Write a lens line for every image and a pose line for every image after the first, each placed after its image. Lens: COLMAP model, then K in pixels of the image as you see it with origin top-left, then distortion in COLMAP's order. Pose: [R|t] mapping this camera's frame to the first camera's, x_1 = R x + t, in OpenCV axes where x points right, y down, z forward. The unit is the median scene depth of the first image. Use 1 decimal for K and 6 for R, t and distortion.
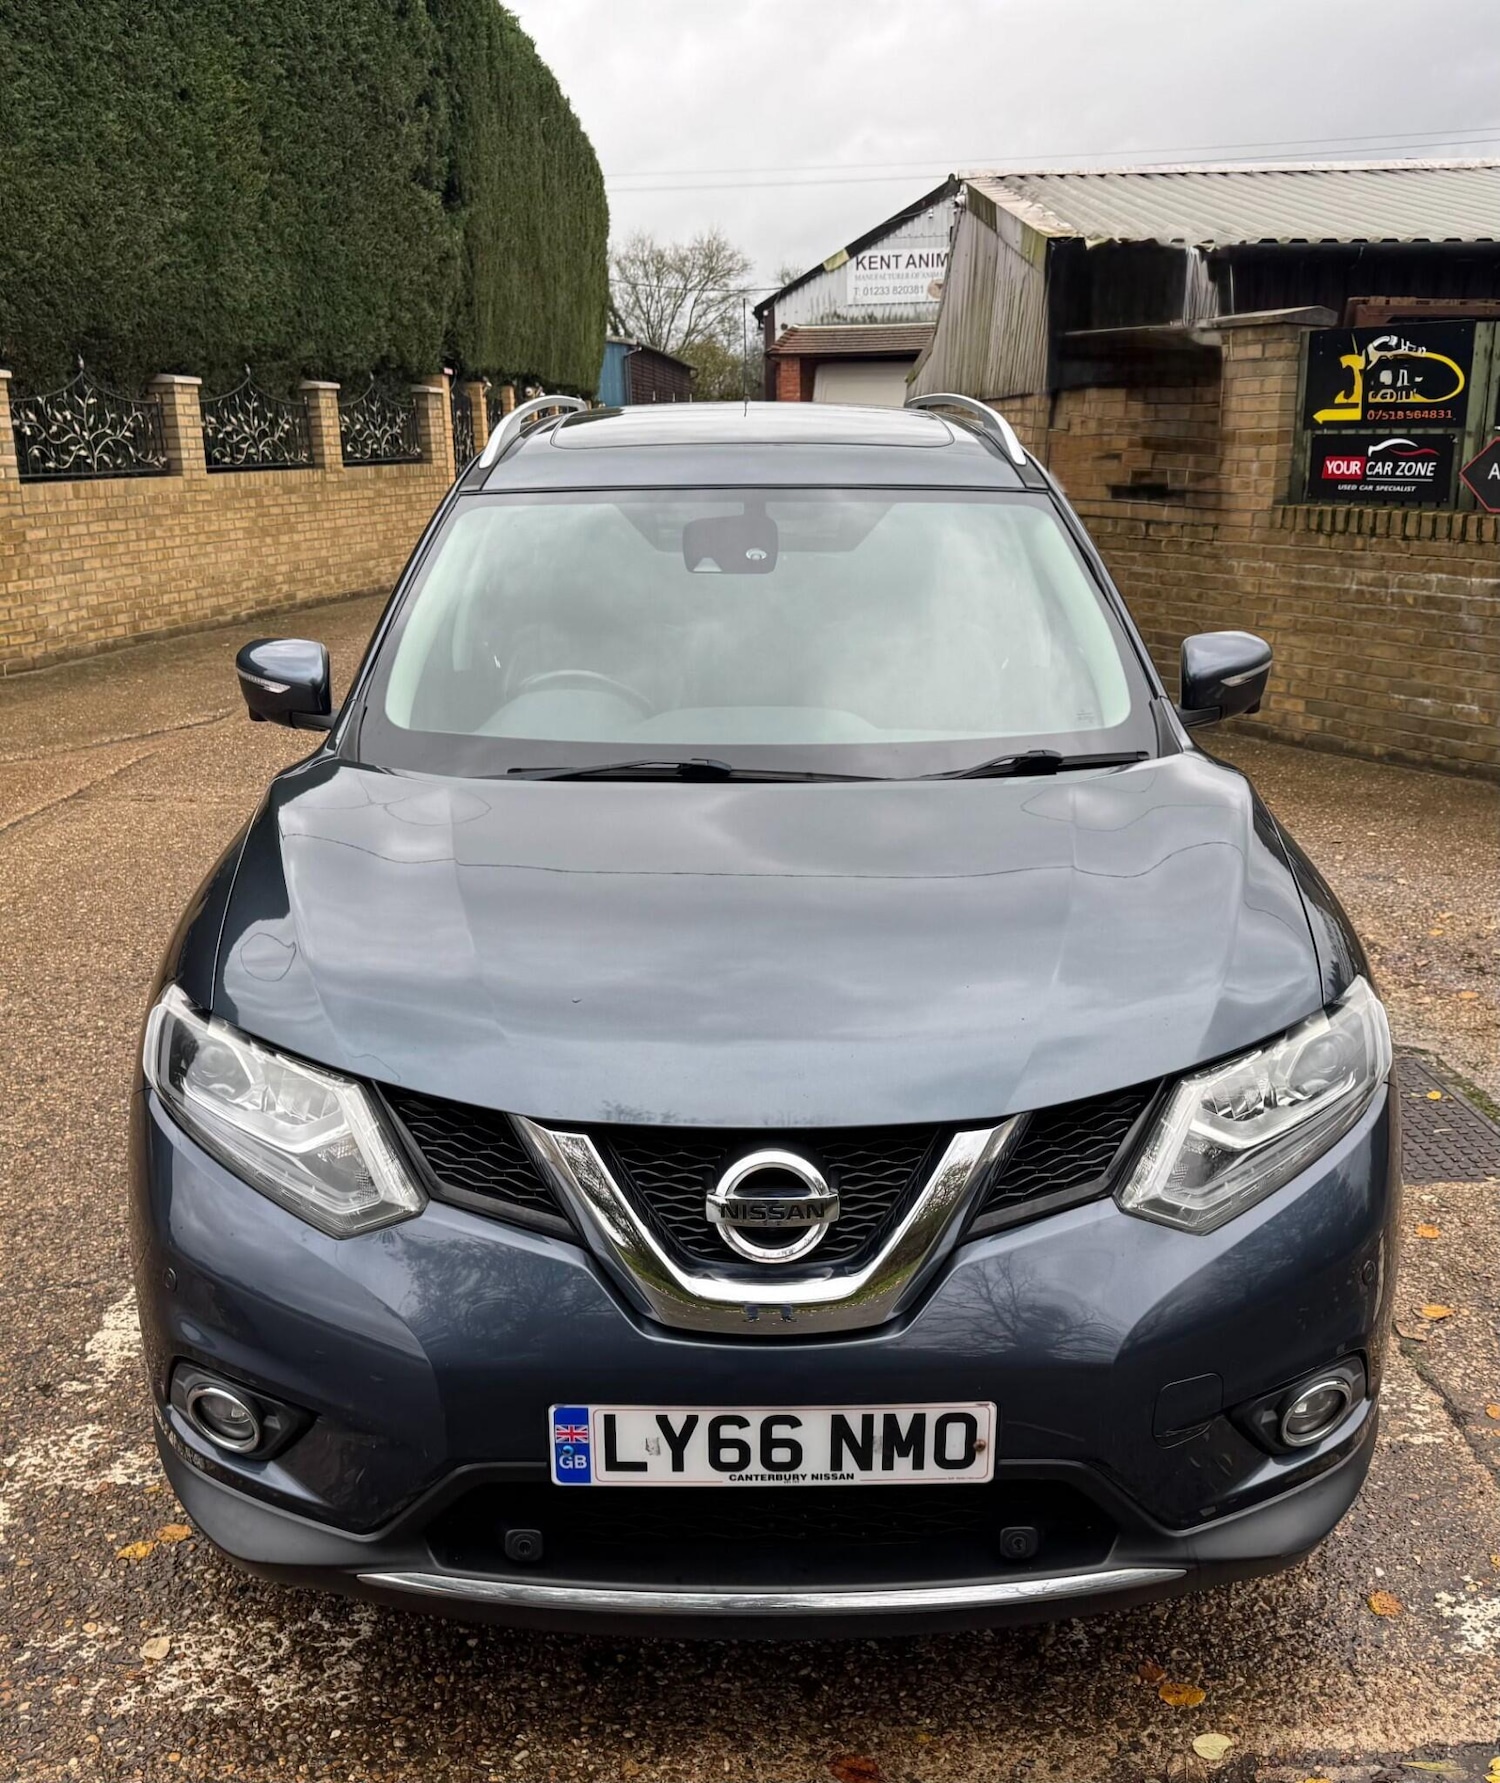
lens RADIAL K [[1822.7, 0, 750.9], [0, 1822.7, 946.4], [0, 0, 1]] dist [0.084241, -0.126674]
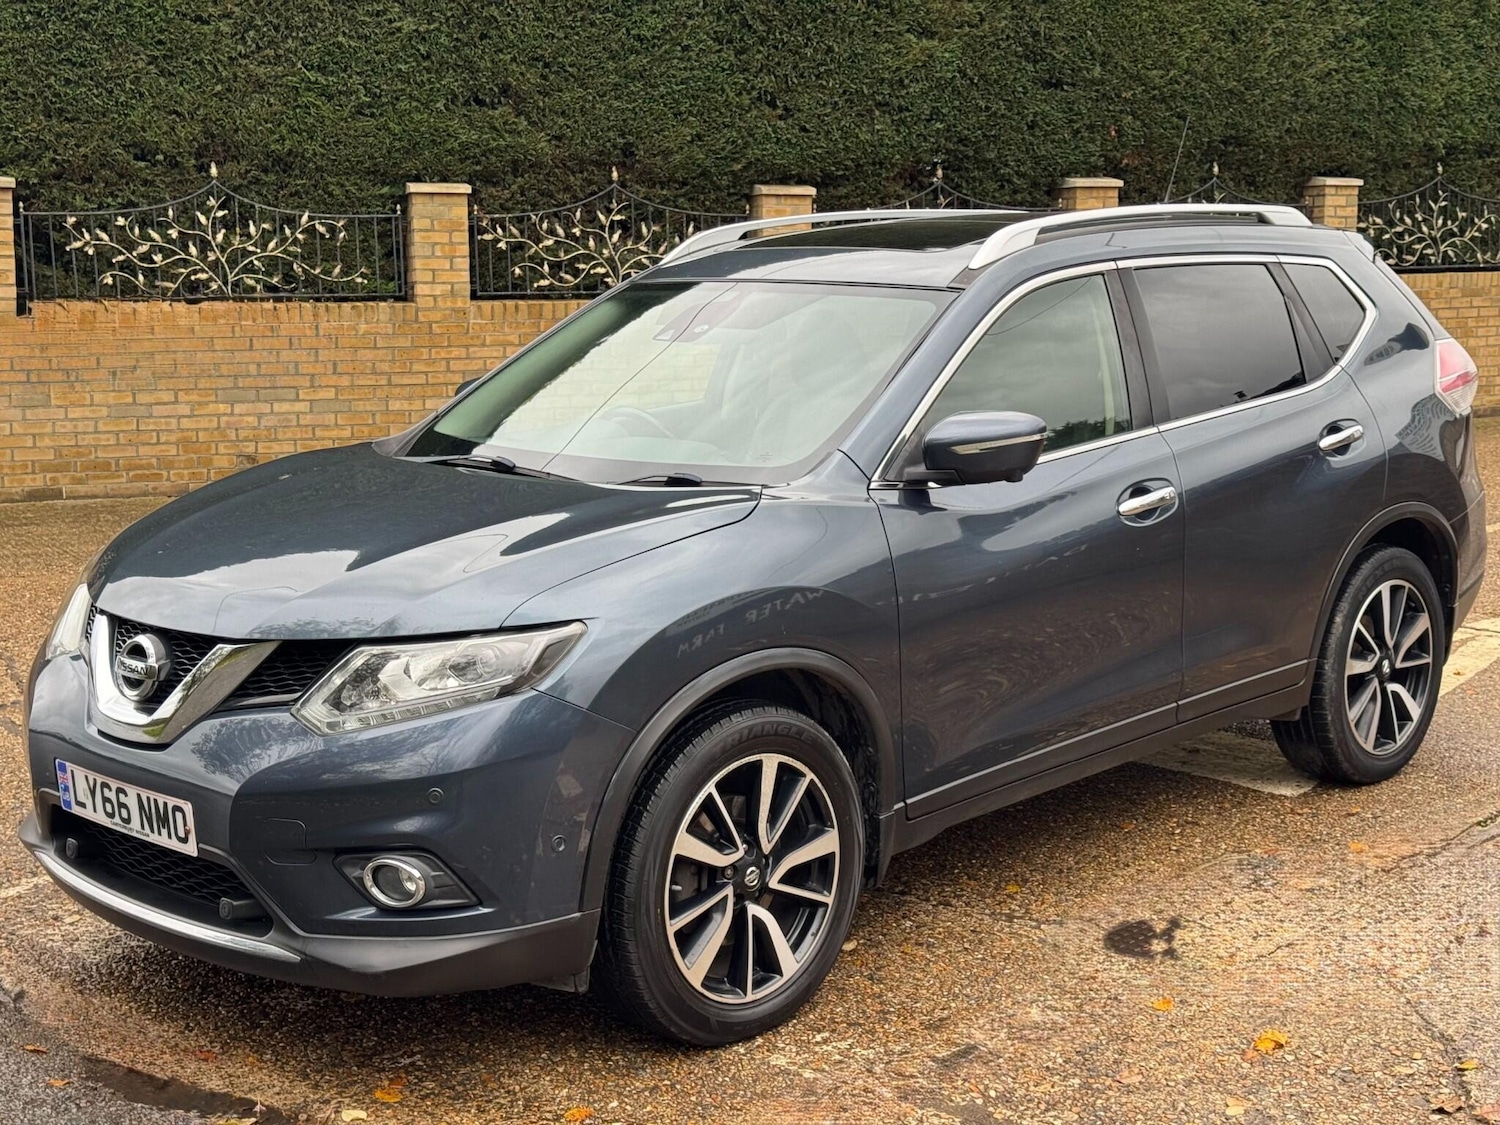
lens RADIAL K [[2168.0, 0, 750.0], [0, 2168.0, 562.5], [0, 0, 1]] dist [0.054552, 0.099915]
pose [[0.707228, 0.111489, -0.698139, 0.302166], [-0.194635, 0.980032, -0.040663, 0.002163], [0.679666, 0.164641, 0.714806, -0.018614]]
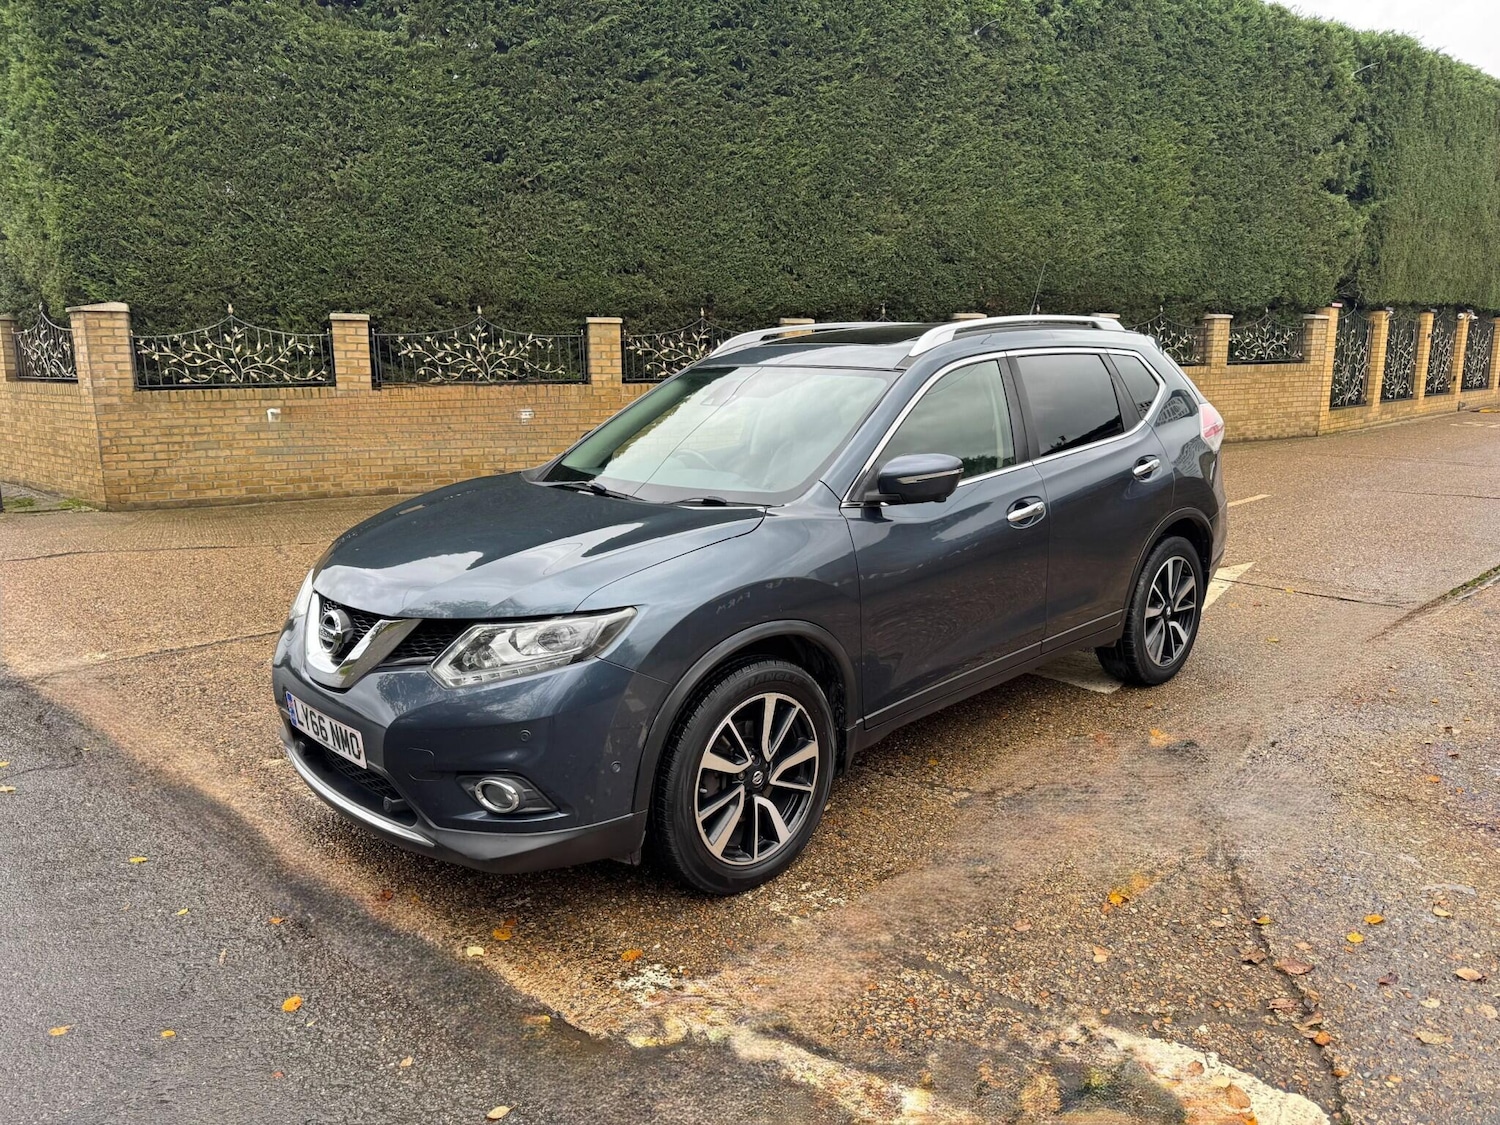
lens RADIAL K [[1079.1, 0, 745.5], [0, 1079.1, 565.9], [0, 0, 1]] dist [0.040955, -0.052161]
pose [[0.681336, 0.145670, -0.717329, 0.236030], [-0.197928, 0.980154, 0.011046, -0.012893], [0.704703, 0.134454, 0.696647, 0.055176]]
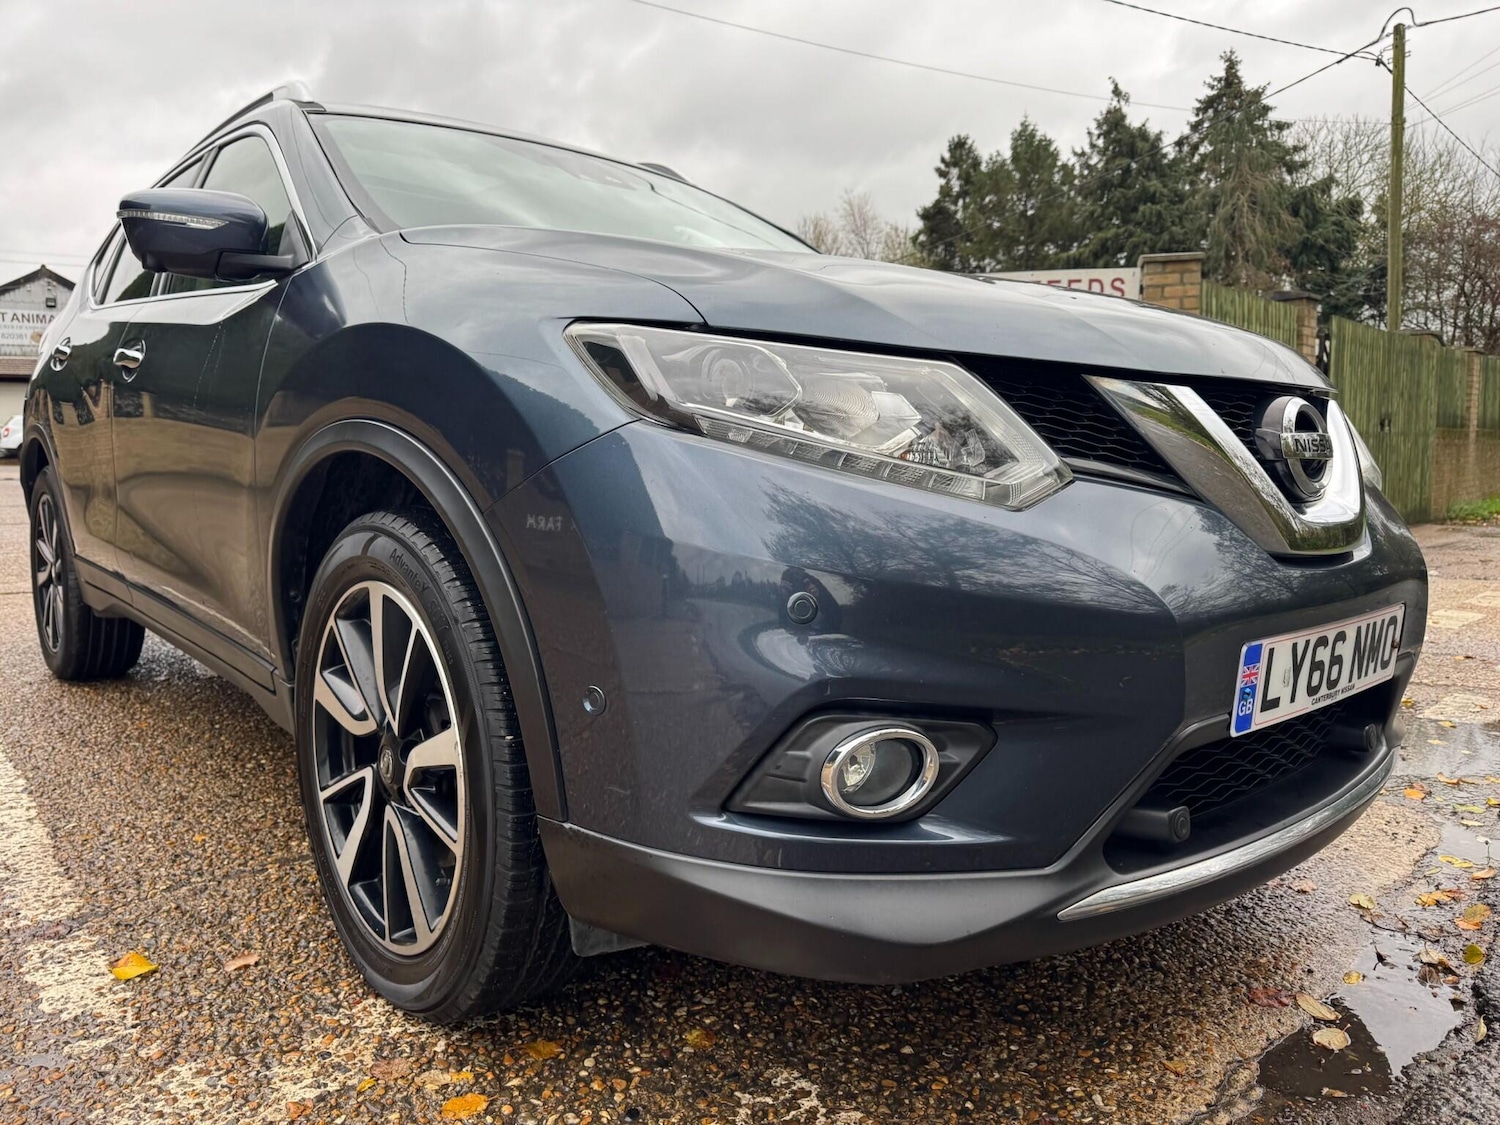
lens RADIAL K [[1077.7, 0, 743.6], [0, 1077.7, 560.5], [0, 0, 1]] dist [0.010162, -0.011835]
pose [[0.751765, -0.051162, 0.657444, -0.111461], [0.175947, 0.976405, -0.125206, 0.037513], [-0.635526, 0.209801, 0.743028, 0.118249]]
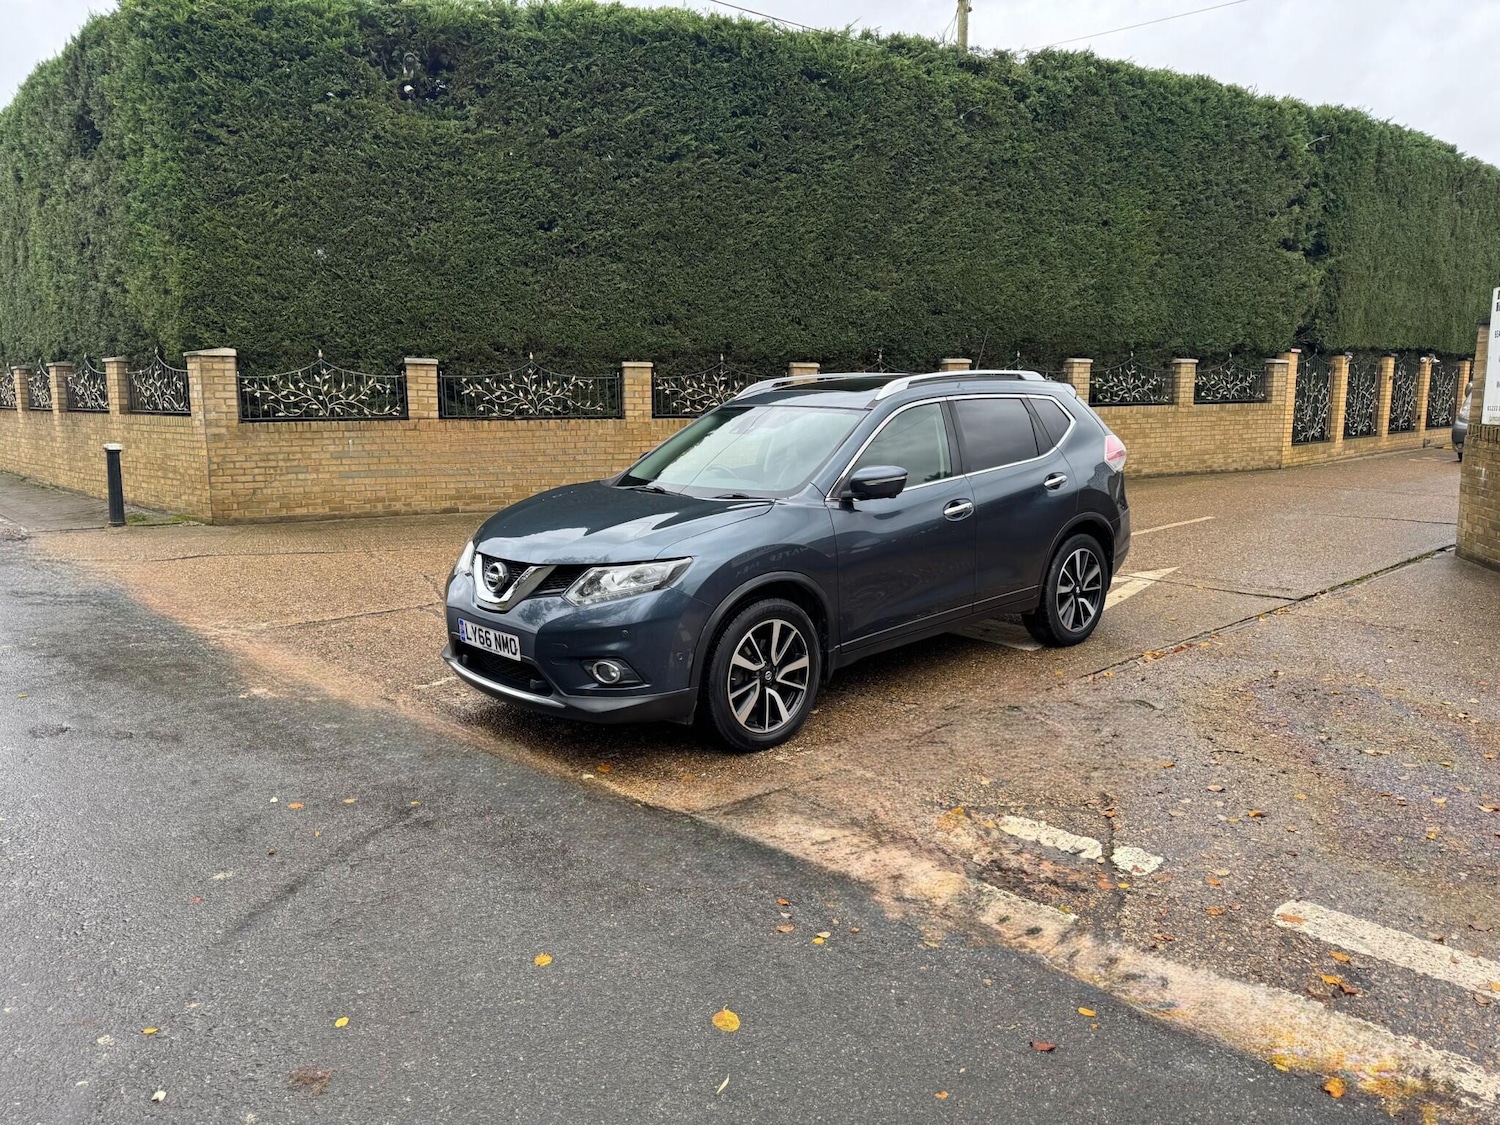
lens RADIAL K [[1088.7, 0, 738.0], [0, 1088.7, 556.4], [0, 0, 1]] dist [0.079212, -0.127949]
pose [[0.668353, 0.119489, -0.734184, 0.335187], [-0.204724, 0.978444, -0.027125, 0.008678], [0.715117, 0.168434, 0.678408, -0.037128]]
